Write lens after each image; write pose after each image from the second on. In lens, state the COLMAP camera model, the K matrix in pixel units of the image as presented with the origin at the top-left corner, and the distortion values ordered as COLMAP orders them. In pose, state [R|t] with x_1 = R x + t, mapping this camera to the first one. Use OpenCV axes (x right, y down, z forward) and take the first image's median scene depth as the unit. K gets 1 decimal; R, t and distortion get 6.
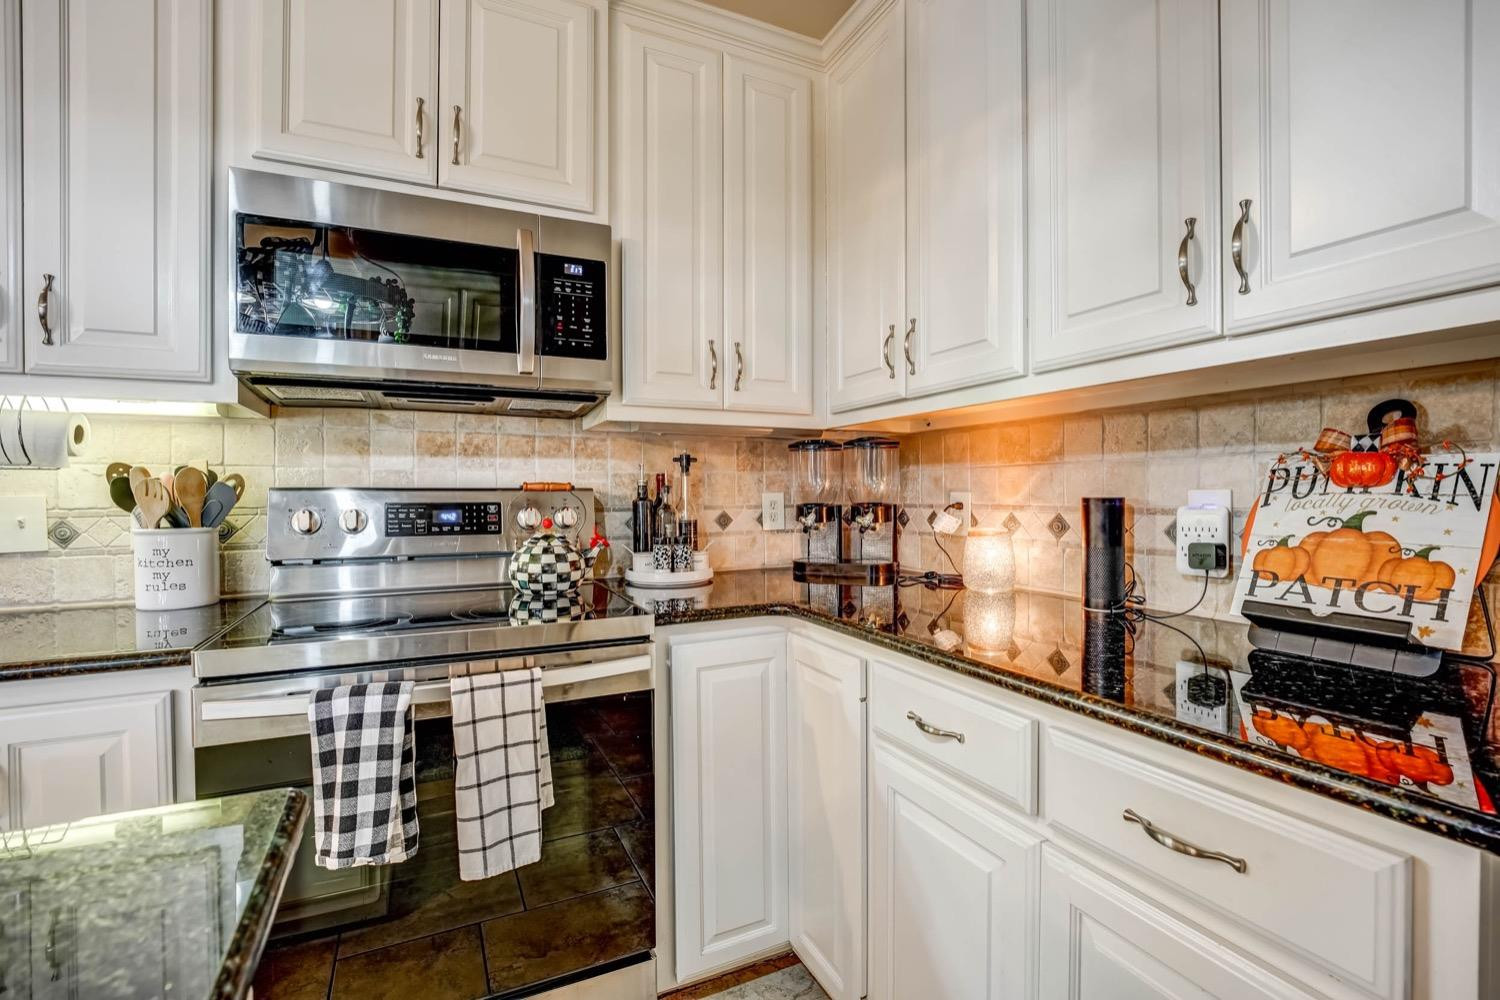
lens RADIAL K [[687.4, 0, 756.7], [0, 687.4, 490.4], [0, 0, 1]] dist [-0.021557, 0.002594]
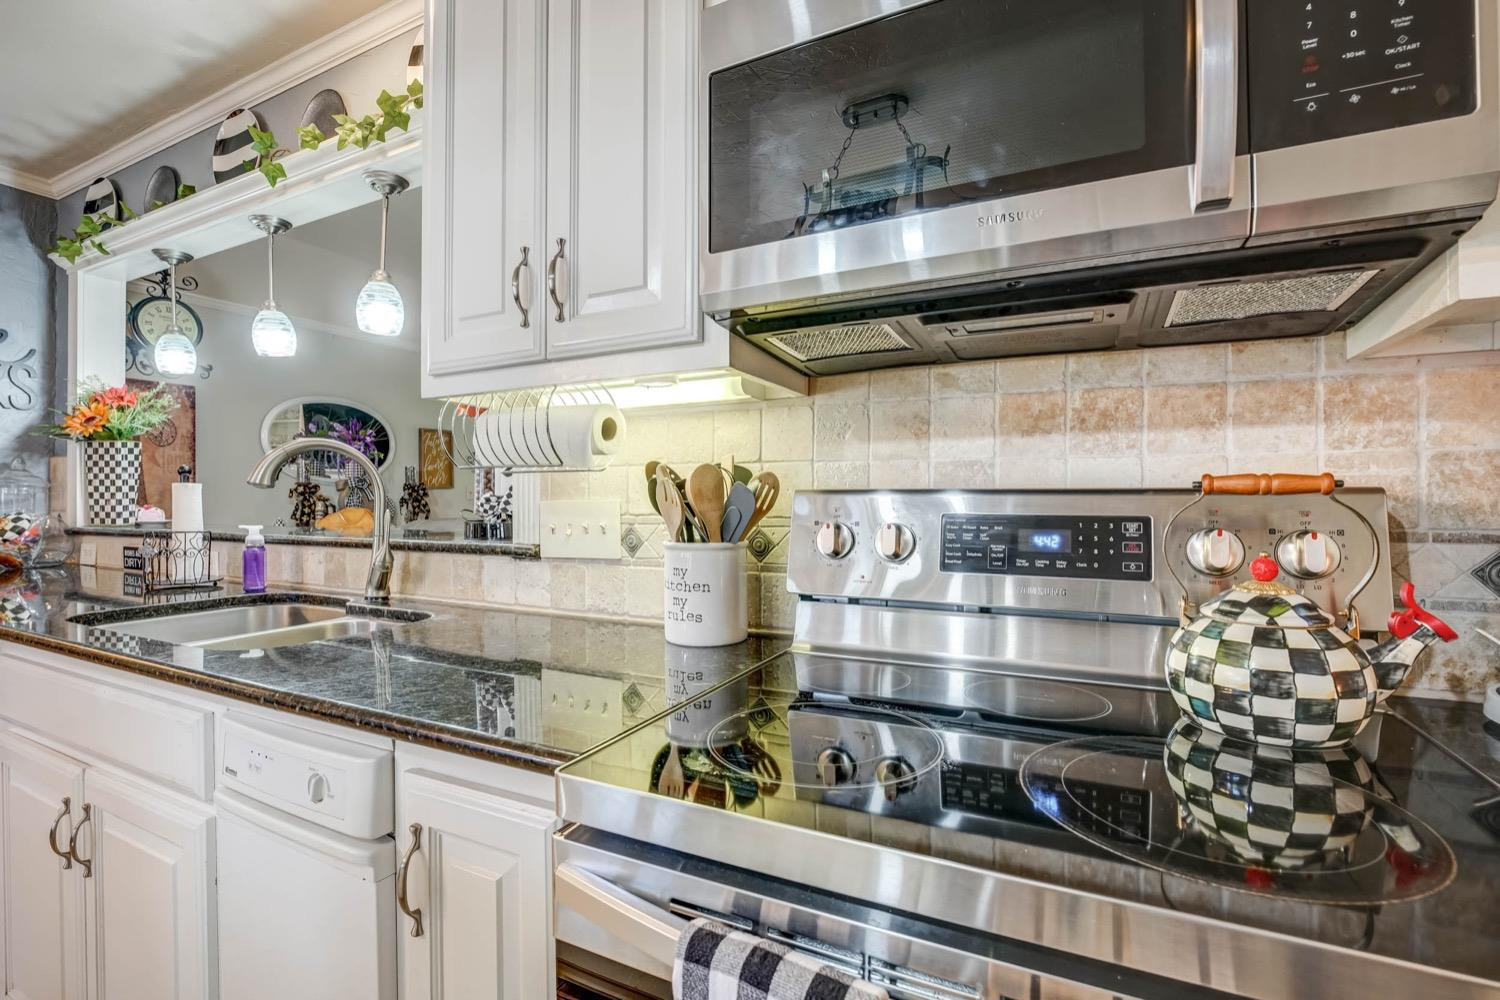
lens RADIAL K [[687.4, 0, 742.7], [0, 687.4, 503.2], [0, 0, 1]] dist [-0.021557, 0.002594]
pose [[0.614833, 0.008351, -0.788613, -0.174588], [0.002555, 0.999918, 0.012581, 0.000471], [0.788653, -0.009750, 0.614761, 0.490779]]
